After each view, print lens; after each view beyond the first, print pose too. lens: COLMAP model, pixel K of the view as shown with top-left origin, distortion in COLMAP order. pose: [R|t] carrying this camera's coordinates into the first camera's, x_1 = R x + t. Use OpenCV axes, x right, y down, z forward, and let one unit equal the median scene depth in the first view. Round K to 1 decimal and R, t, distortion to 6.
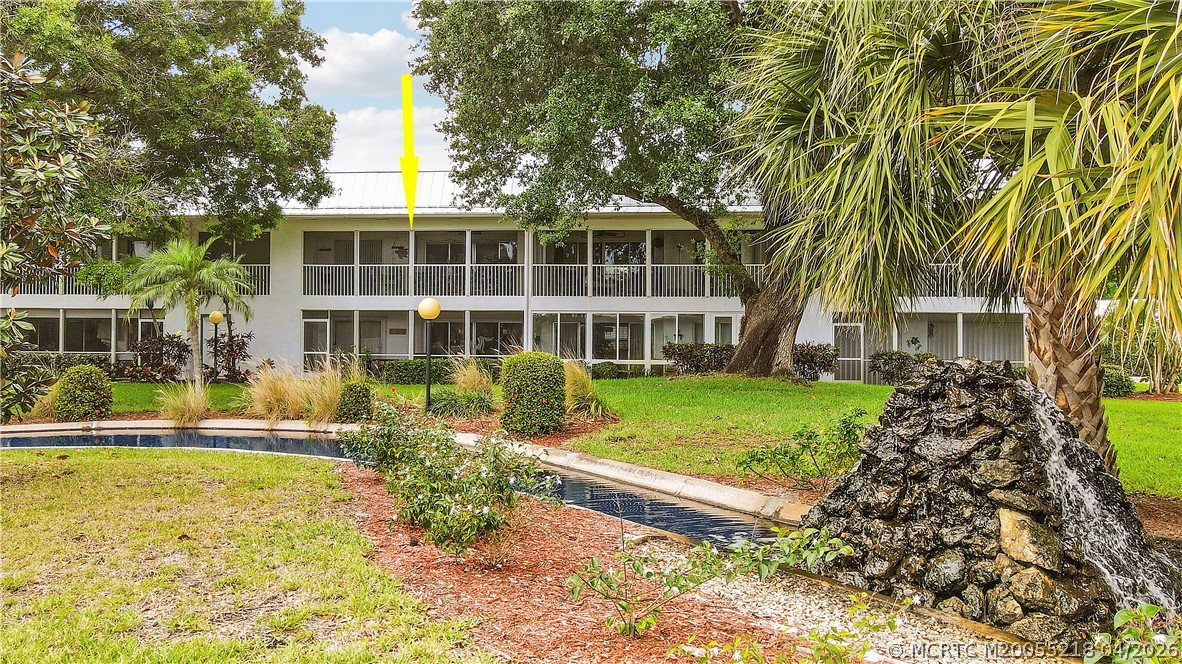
lens RADIAL K [[883.4, 0, 577.6], [0, 883.4, 329.6], [0, 0, 1]] dist [-0.000043, 0.001818]
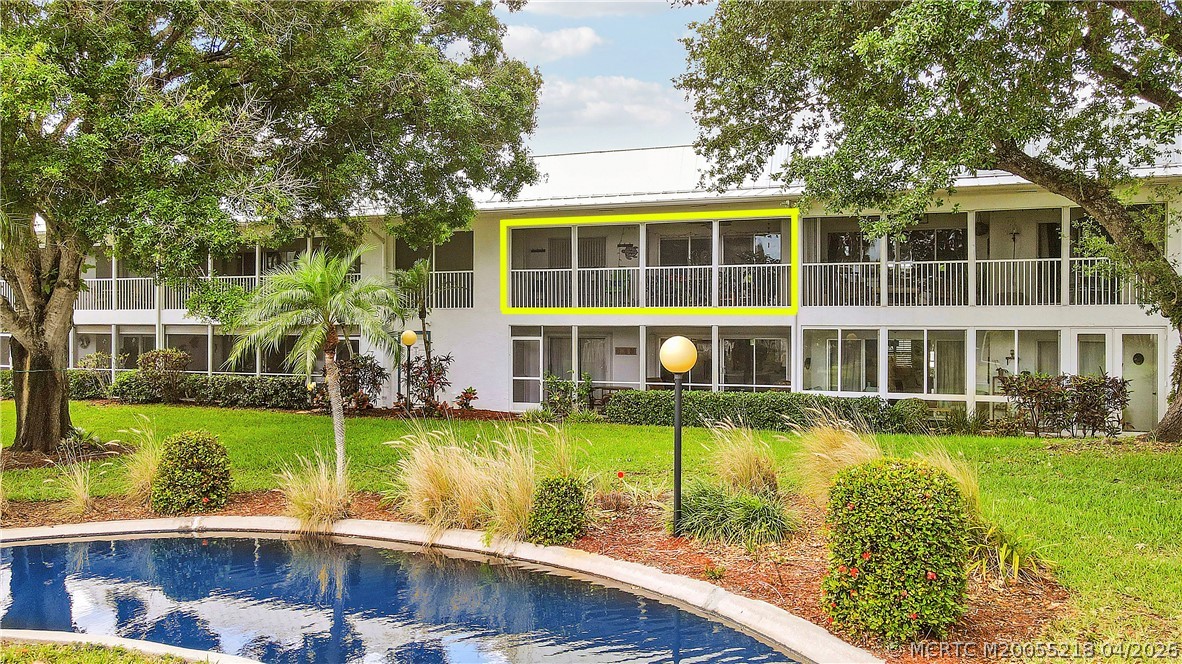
lens RADIAL K [[883.4, 0, 577.6], [0, 883.4, 329.6], [0, 0, 1]] dist [-0.000043, 0.001818]
pose [[0.967702, -0.005943, -0.252028, -0.053503], [0.008657, 0.999916, 0.009662, -0.030449], [0.251950, -0.011531, 0.967672, 0.262543]]
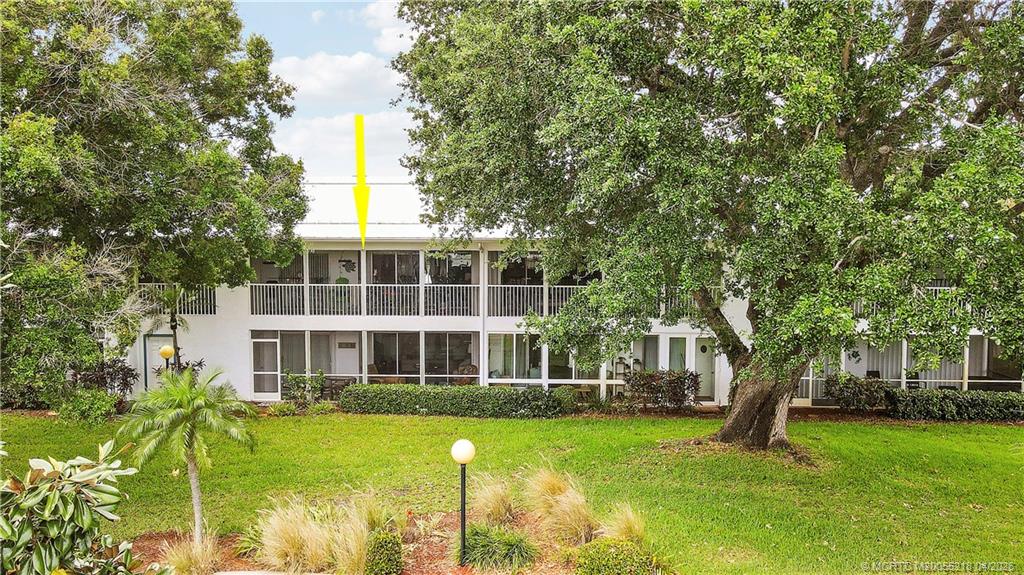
lens RADIAL K [[793.5, 0, 494.2], [0, 793.5, 289.2], [0, 0, 1]] dist [0.003435, 0.002724]
pose [[0.997196, -0.009727, 0.074197, -0.125345], [0.003071, 0.996000, 0.089299, -0.169210], [-0.074769, -0.088820, 0.993237, 0.127716]]
